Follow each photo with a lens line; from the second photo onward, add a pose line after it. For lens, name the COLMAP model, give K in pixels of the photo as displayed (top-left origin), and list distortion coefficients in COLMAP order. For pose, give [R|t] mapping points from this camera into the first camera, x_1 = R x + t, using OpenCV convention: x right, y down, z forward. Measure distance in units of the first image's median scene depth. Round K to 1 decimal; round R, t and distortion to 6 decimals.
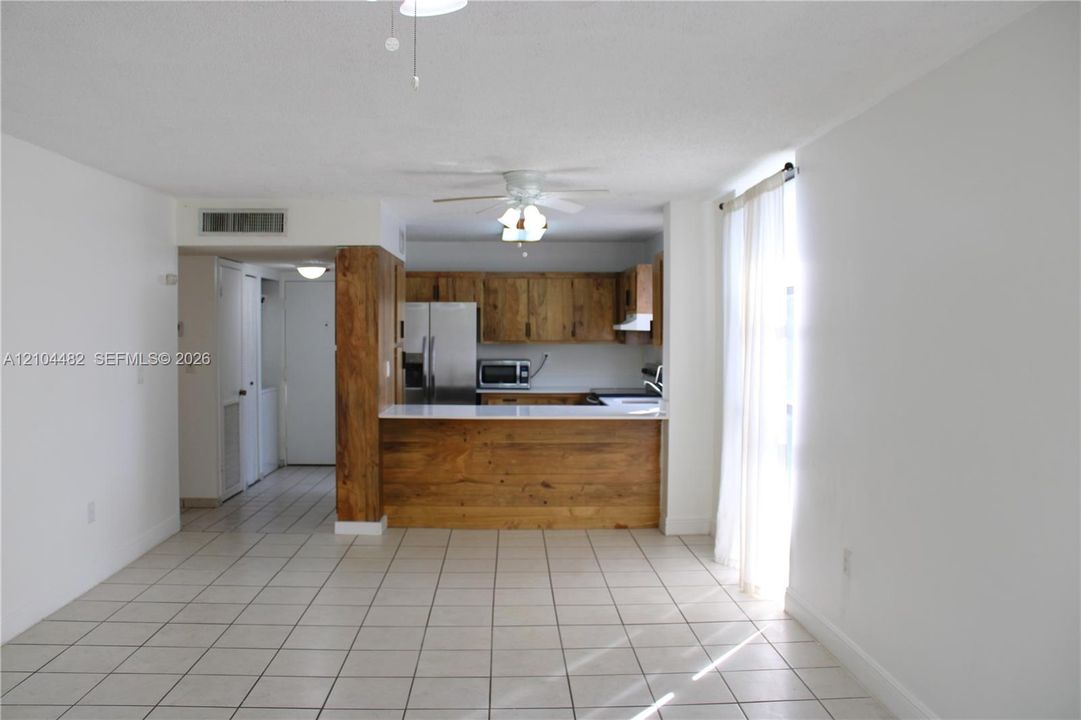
lens RADIAL K [[925.1, 0, 538.7], [0, 925.1, 361.3], [0, 0, 1]] dist [-0.019996, -0.001189]
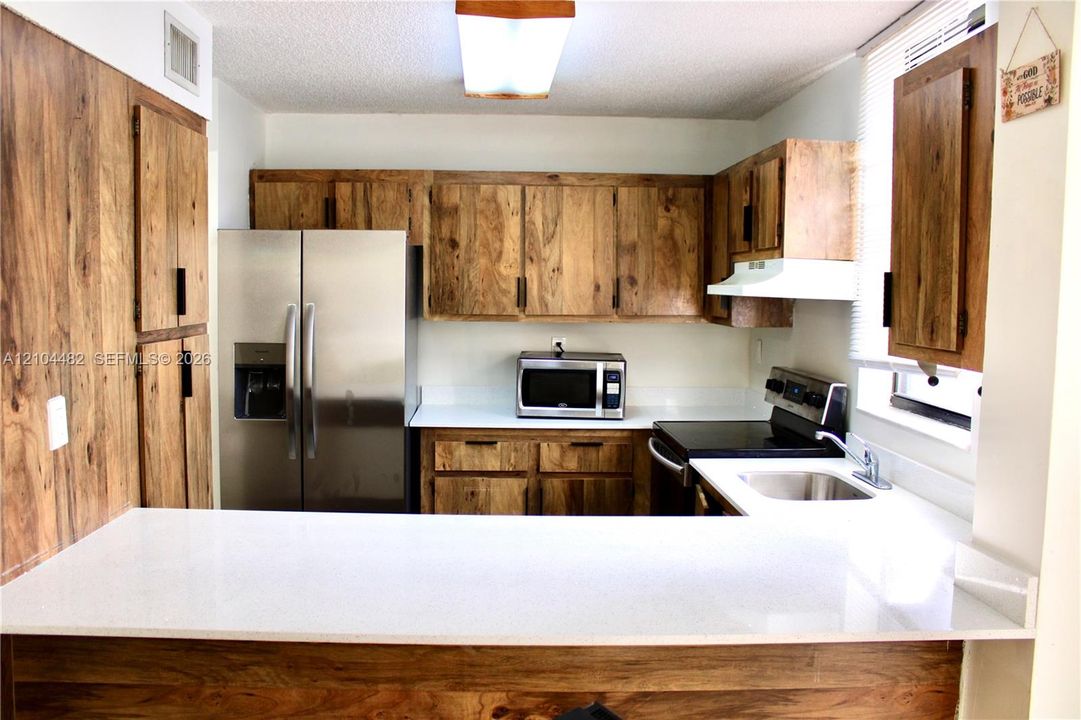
lens RADIAL K [[925.1, 0, 541.3], [0, 925.1, 355.0], [0, 0, 1]] dist [-0.019996, -0.001189]
pose [[0.999954, 0.008693, 0.004019, -0.003098], [-0.008843, 0.999207, 0.038818, -0.020527], [-0.003678, -0.038852, 0.999238, 0.518669]]
